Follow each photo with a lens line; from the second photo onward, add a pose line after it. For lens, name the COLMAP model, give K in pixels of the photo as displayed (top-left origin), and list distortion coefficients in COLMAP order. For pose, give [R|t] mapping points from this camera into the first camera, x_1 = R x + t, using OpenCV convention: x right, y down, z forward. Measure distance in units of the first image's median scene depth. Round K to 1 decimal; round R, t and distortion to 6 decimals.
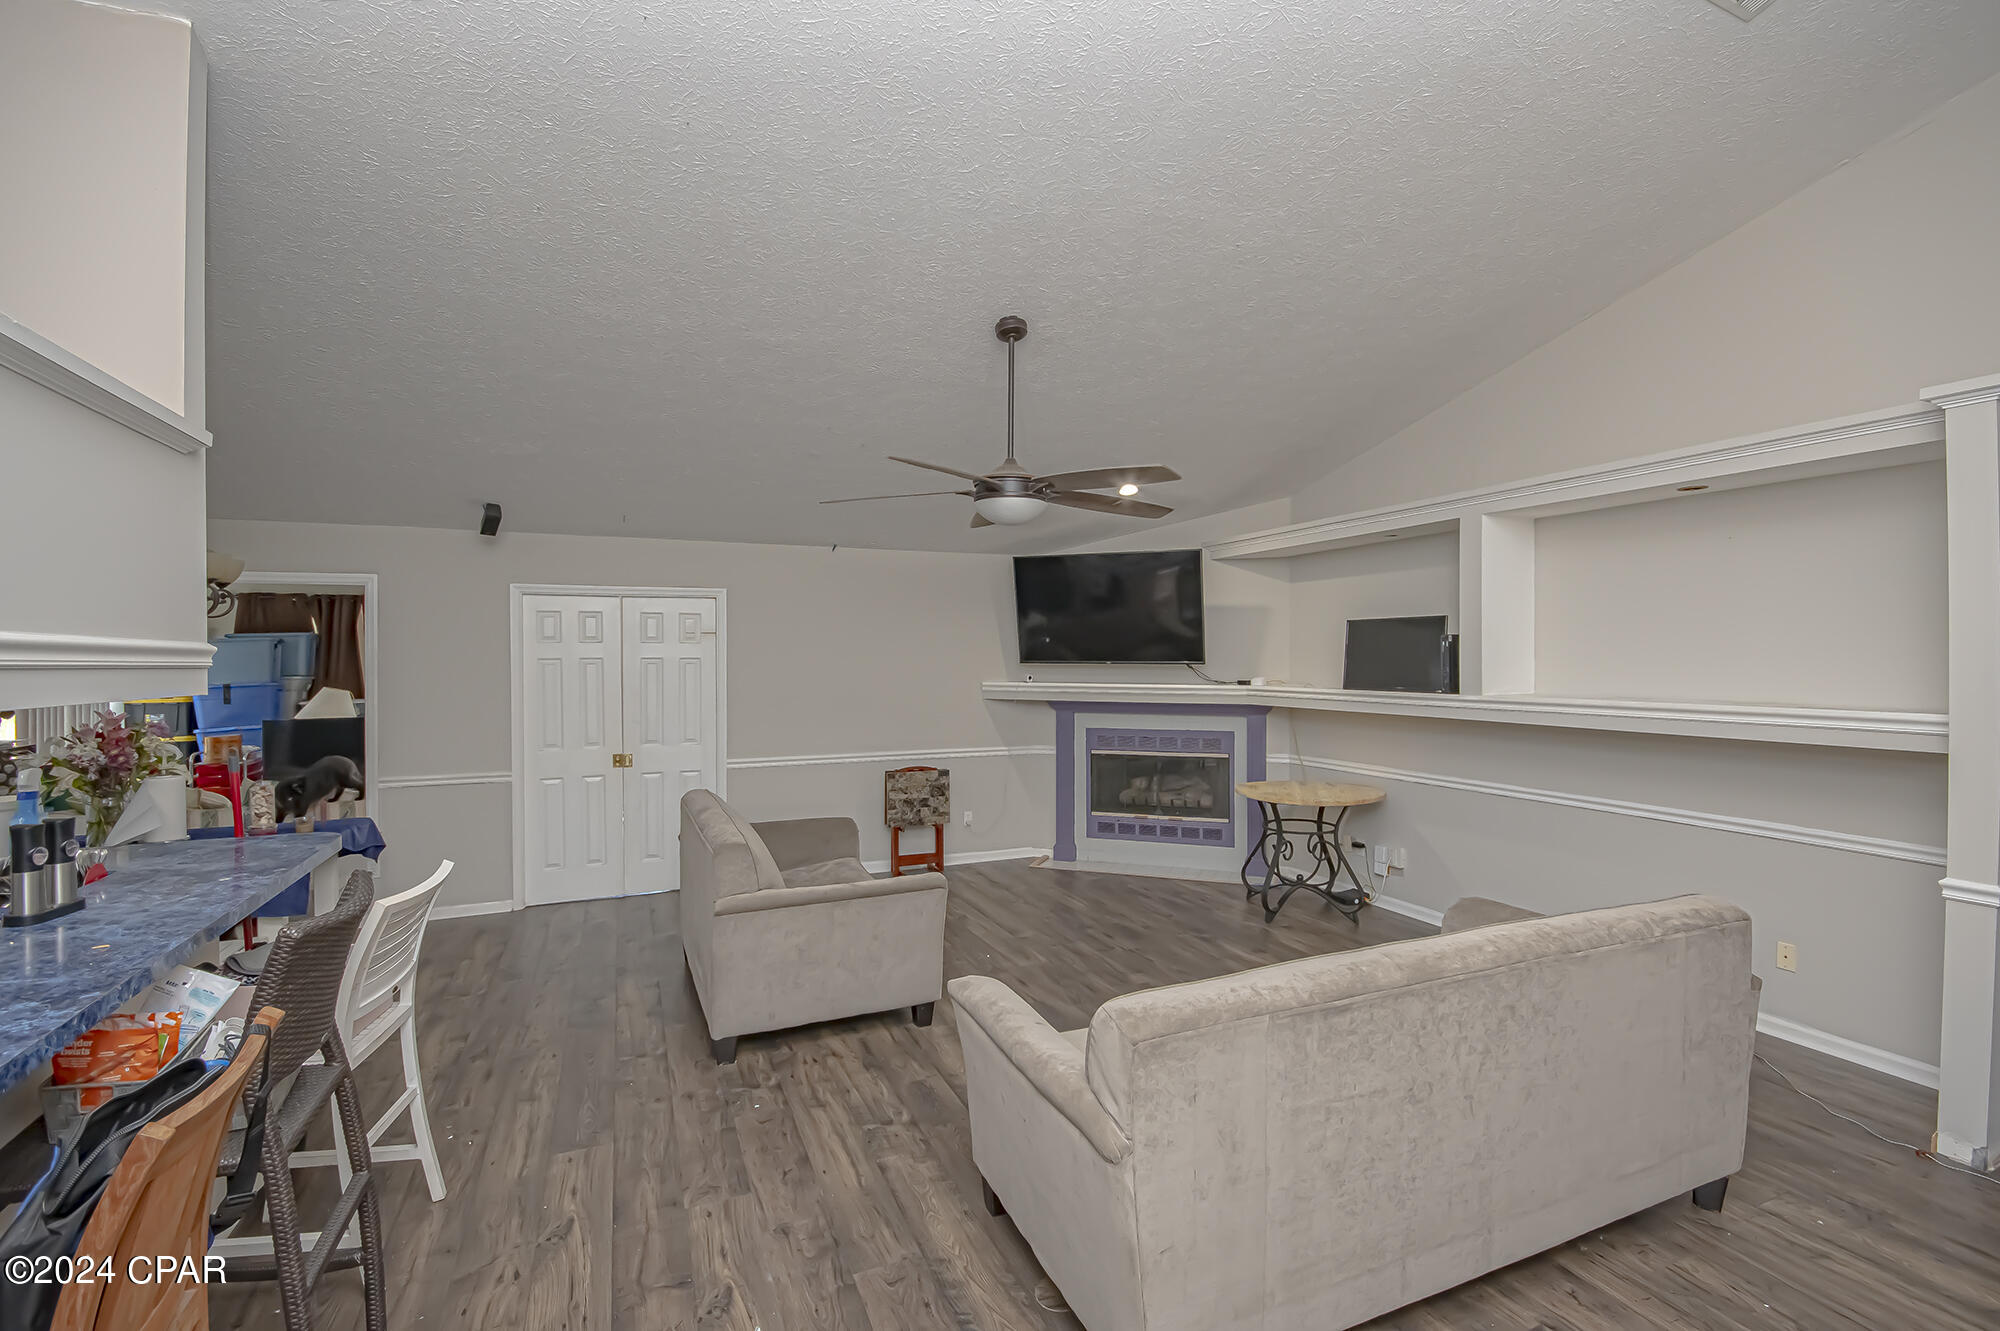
lens RADIAL K [[877.0, 0, 1007.2], [0, 877.0, 669.7], [0, 0, 1]] dist [-0.015601, 0.000312]
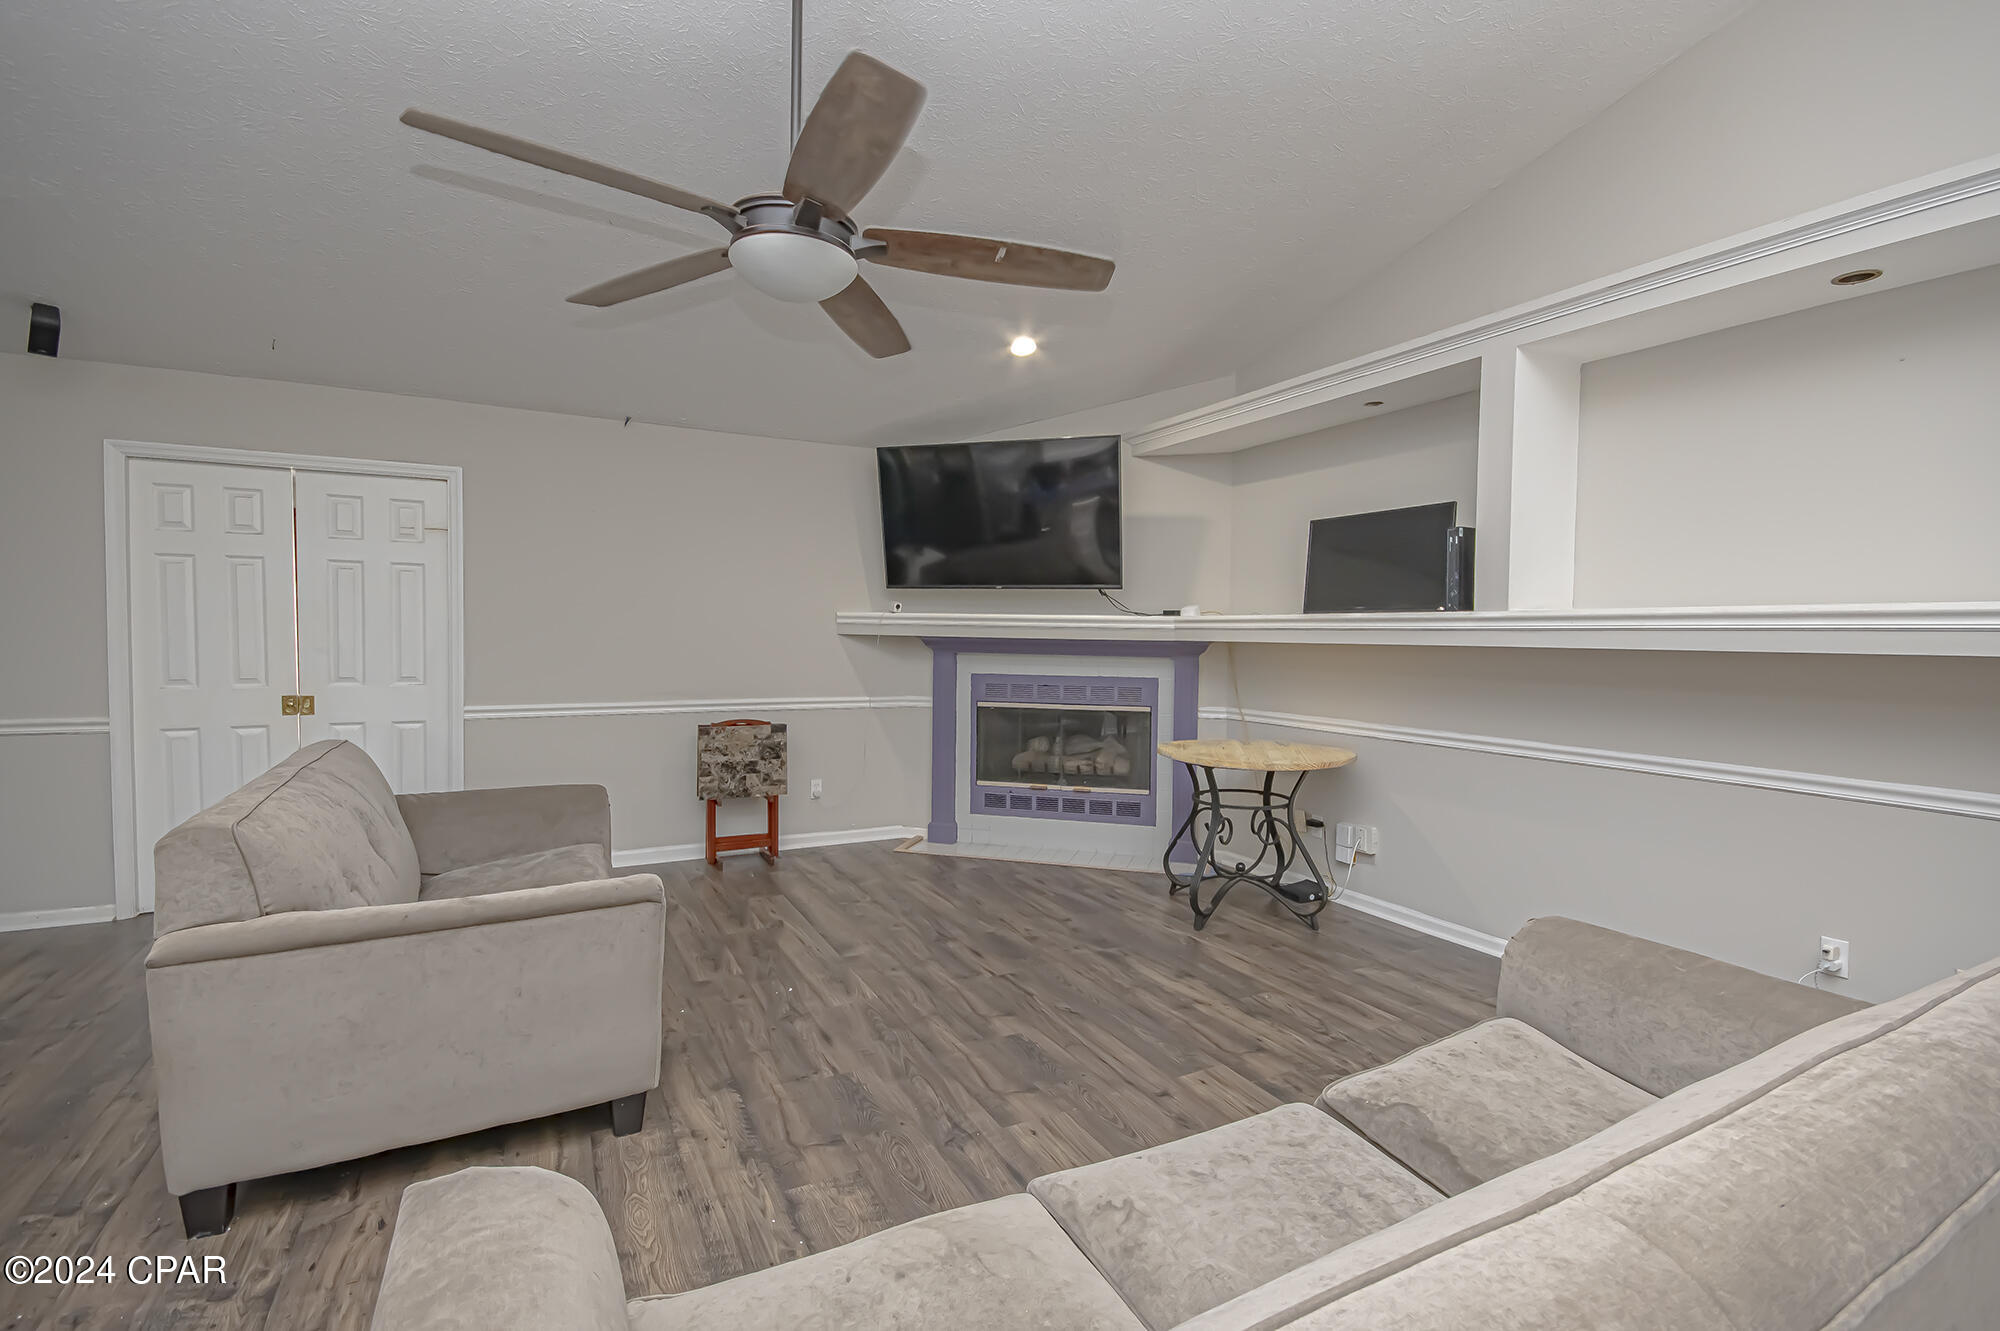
lens RADIAL K [[877.0, 0, 1007.2], [0, 877.0, 669.7], [0, 0, 1]] dist [-0.015601, 0.000312]
pose [[0.996772, 0.011874, 0.079404, 0.070076], [-0.014103, 0.999520, 0.027573, 0.048144], [-0.079039, -0.028604, 0.996461, 0.258264]]
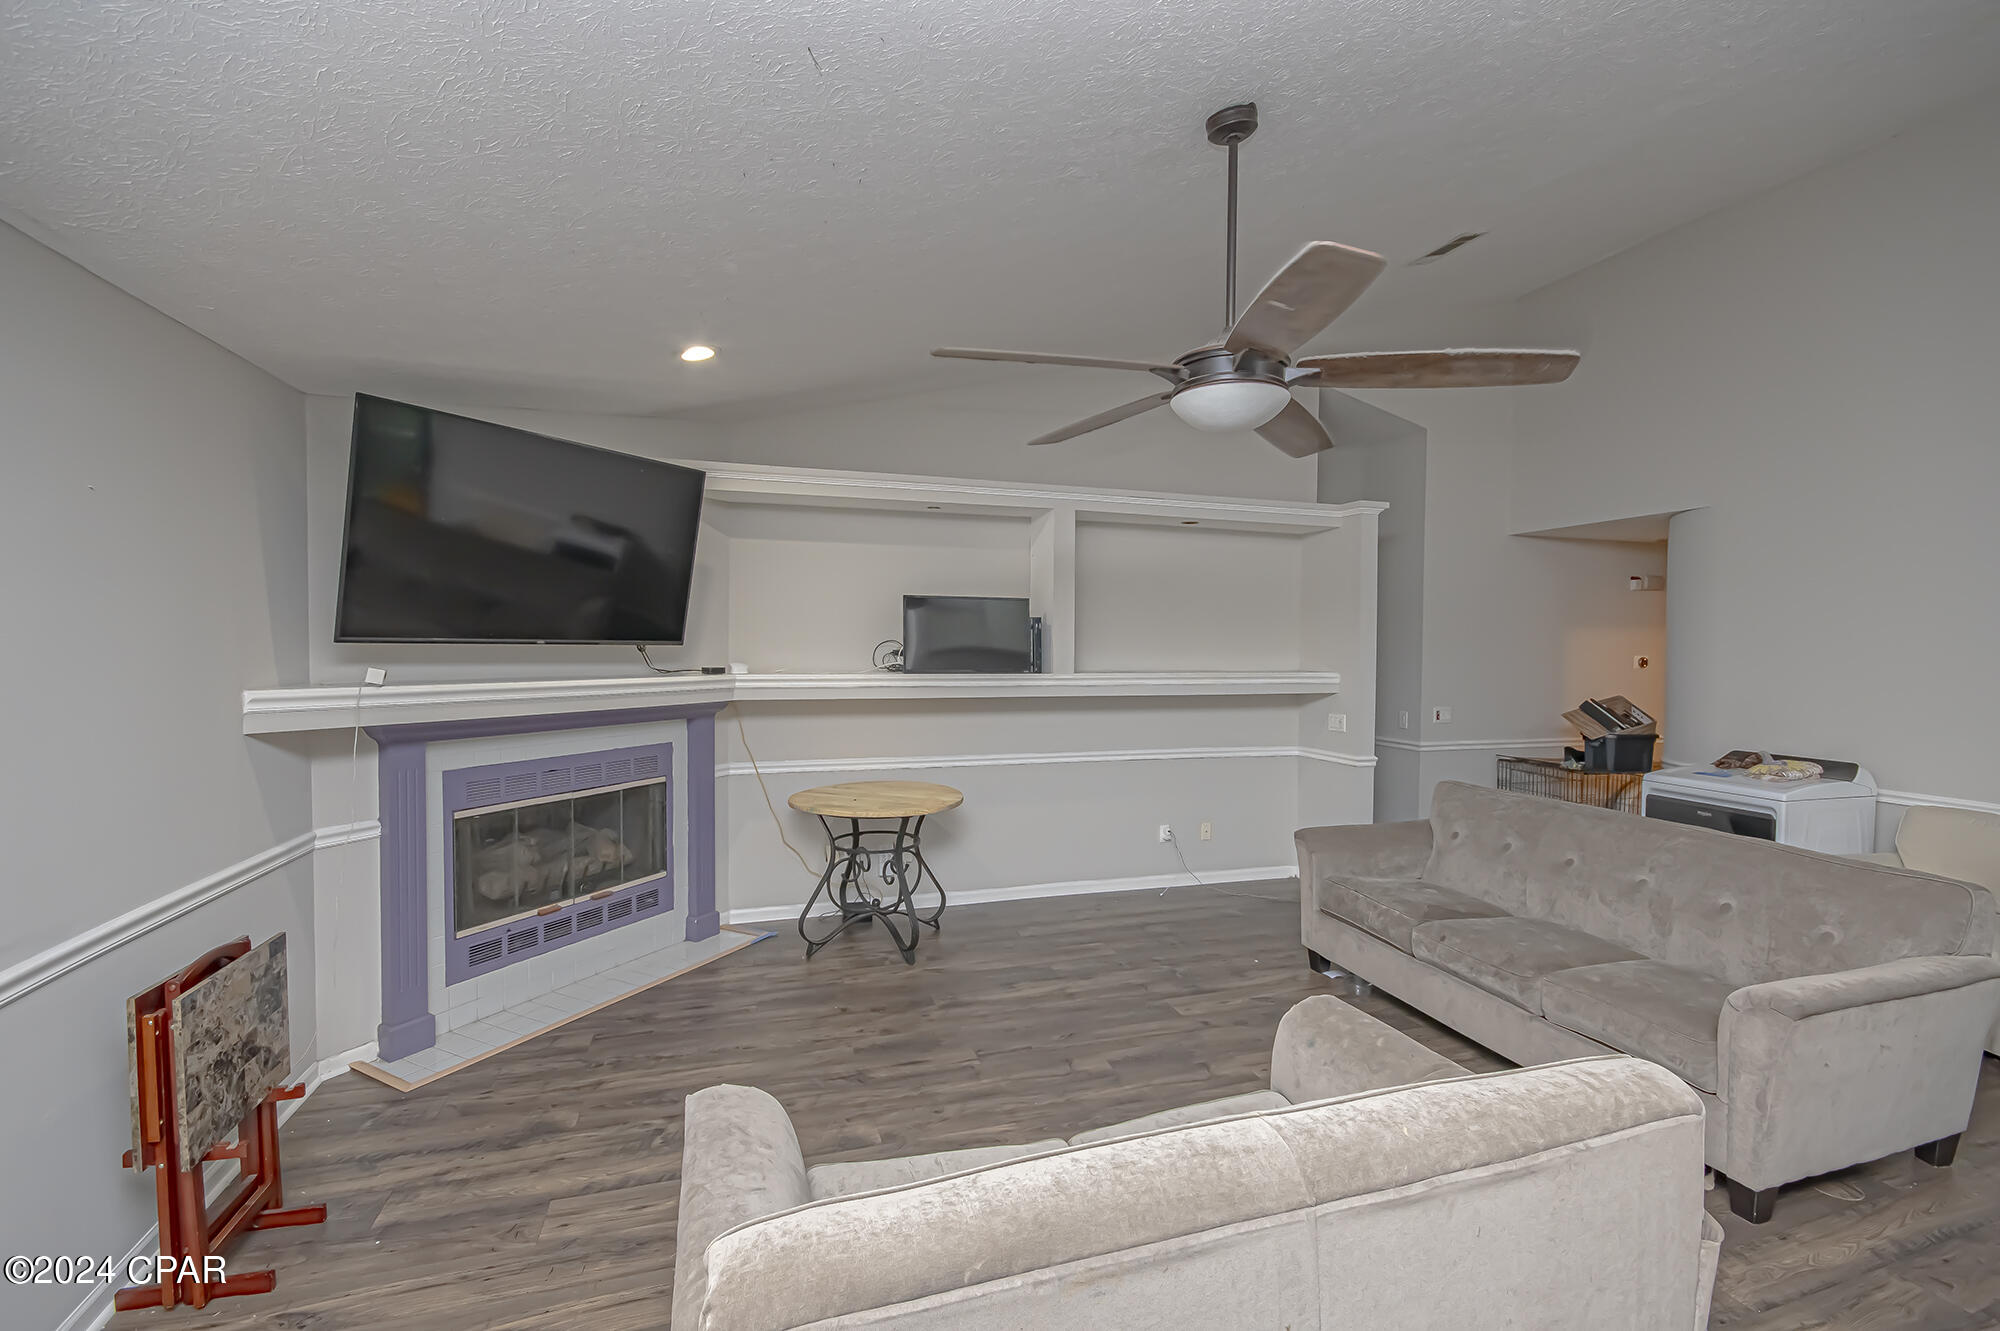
lens RADIAL K [[877.0, 0, 1007.2], [0, 877.0, 669.7], [0, 0, 1]] dist [-0.015601, 0.000312]
pose [[0.106202, -0.027471, 0.993965, -0.439697], [0.004523, 0.999621, 0.027144, -0.004950], [-0.994334, 0.001613, 0.106287, 0.734704]]
